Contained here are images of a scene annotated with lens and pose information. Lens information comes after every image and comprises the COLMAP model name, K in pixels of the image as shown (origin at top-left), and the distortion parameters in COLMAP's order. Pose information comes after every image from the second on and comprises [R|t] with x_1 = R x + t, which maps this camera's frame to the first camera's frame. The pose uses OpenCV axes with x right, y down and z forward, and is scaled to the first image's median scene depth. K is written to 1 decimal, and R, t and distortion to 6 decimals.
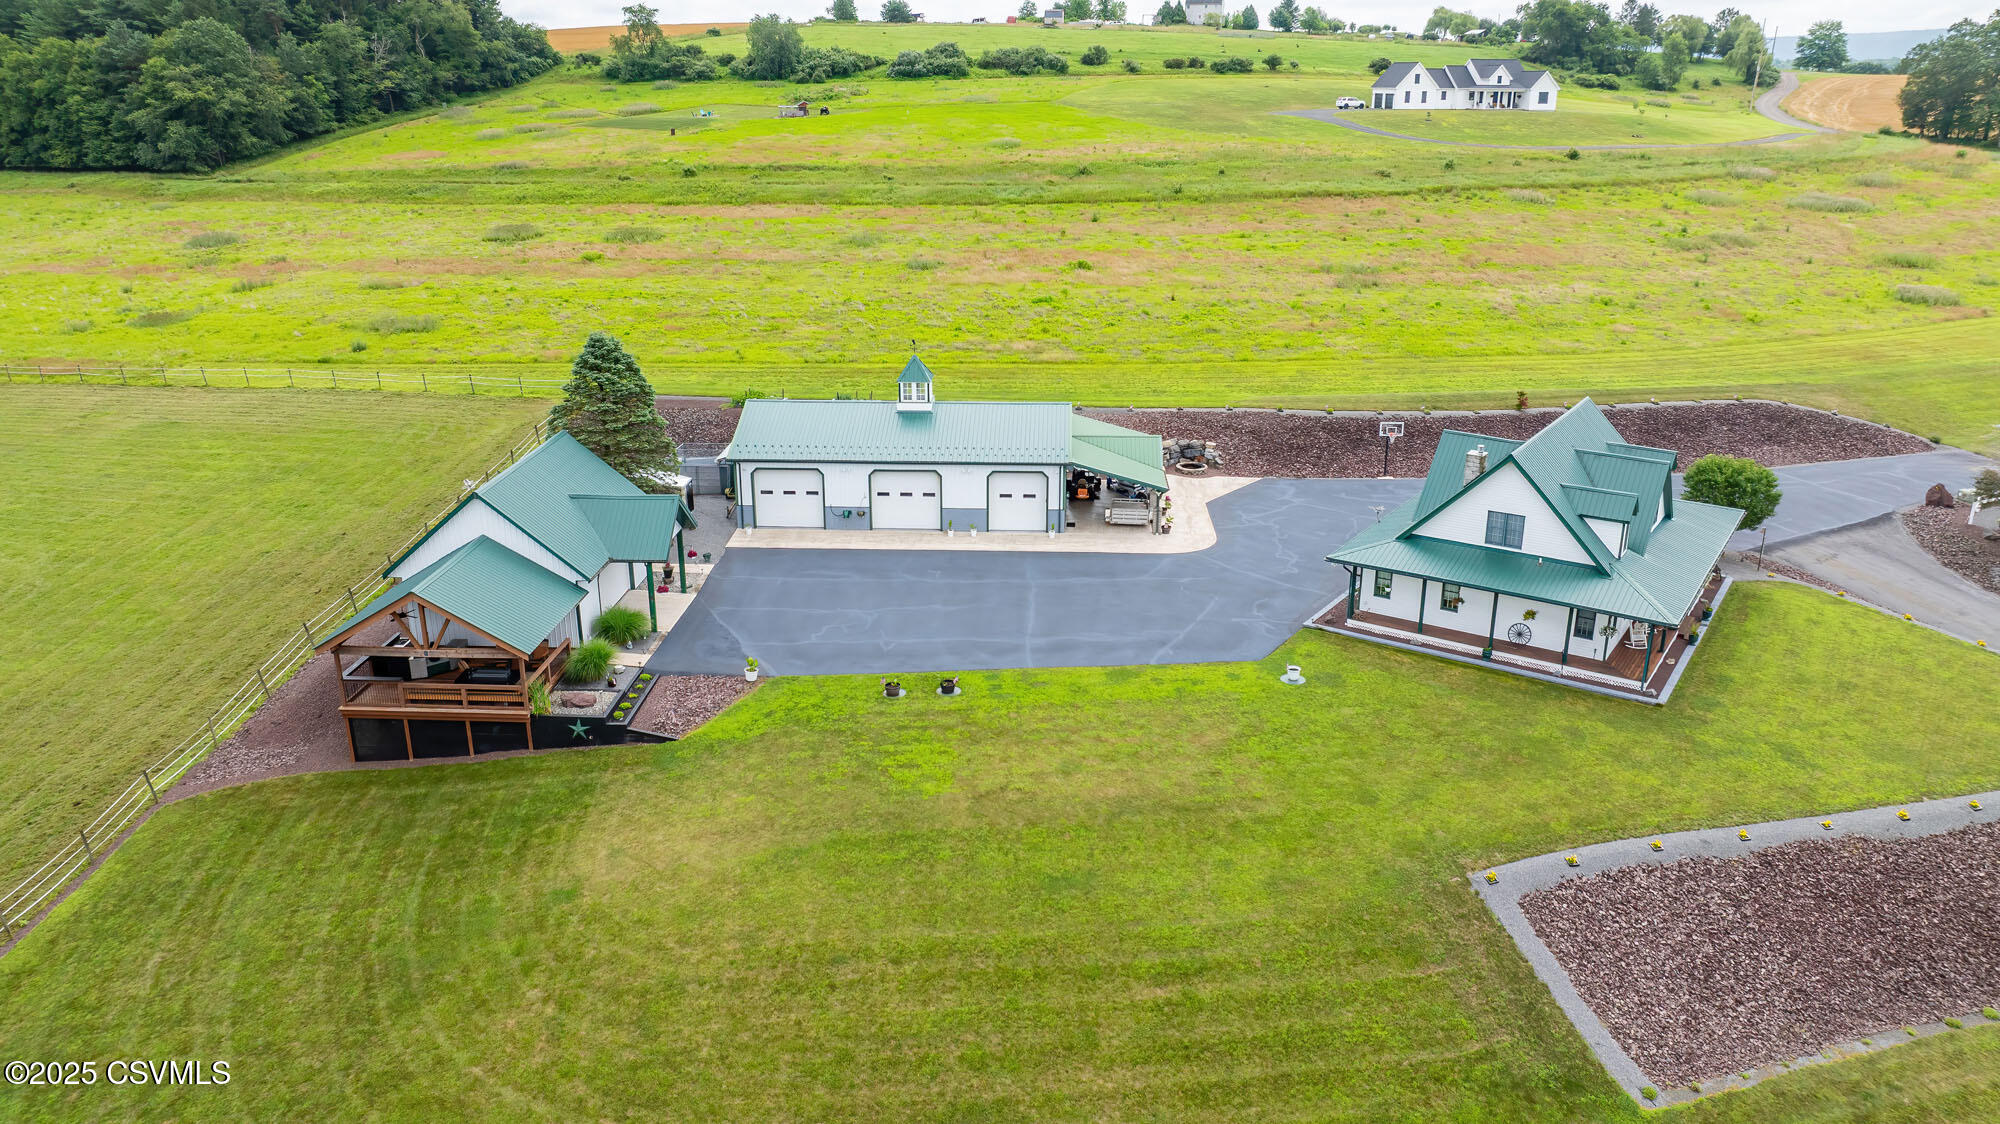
lens RADIAL K [[1408.3, 0, 1001.0], [0, 1408.3, 552.9], [0, 0, 1]] dist [-0.044344, 0.045529]
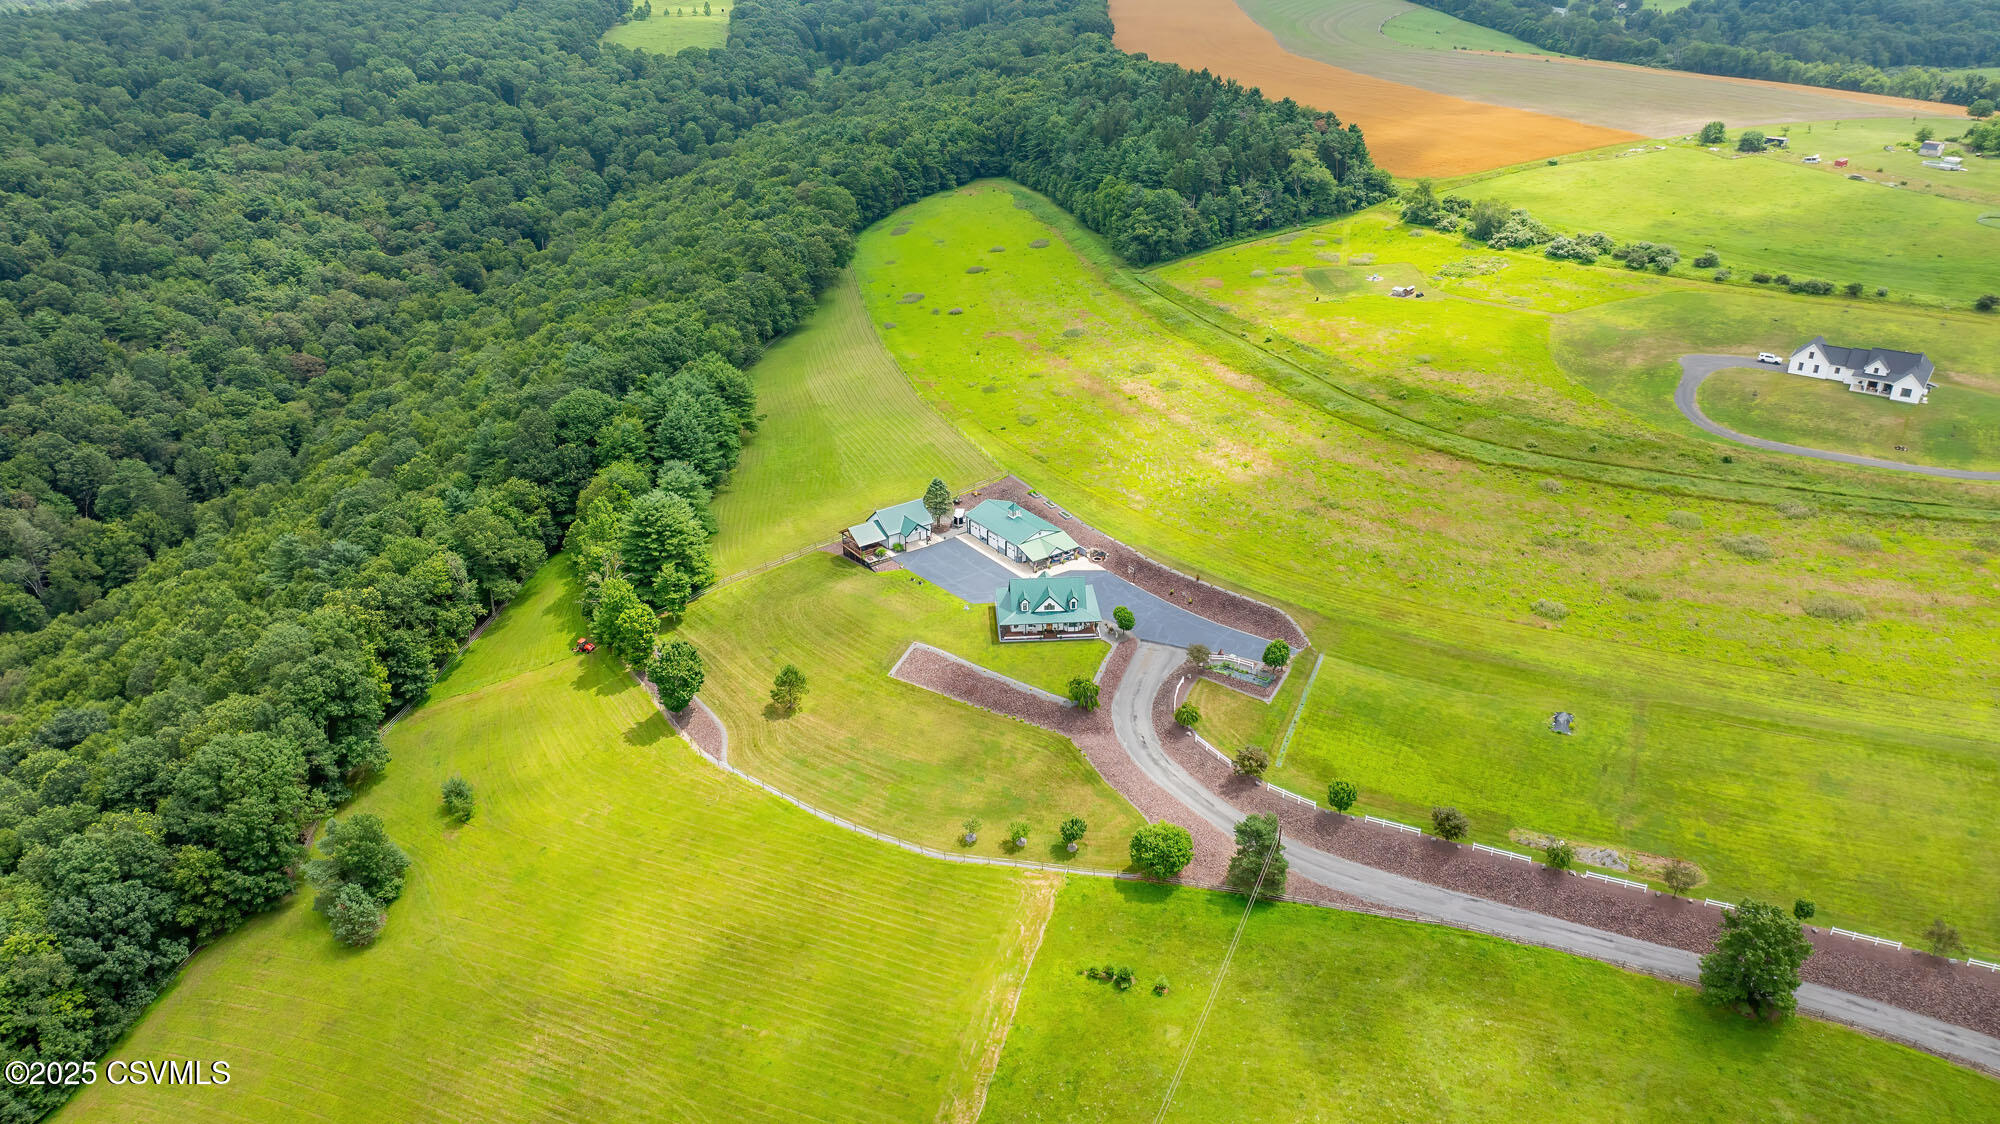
lens RADIAL K [[1406.0, 0, 995.2], [0, 1406.0, 569.6], [0, 0, 1]] dist [-0.046688, 0.044481]
pose [[0.609488, 0.346028, -0.713294, 0.901214], [-0.242628, 0.937964, 0.247699, -0.305919], [0.754755, 0.022096, 0.655634, -0.494532]]
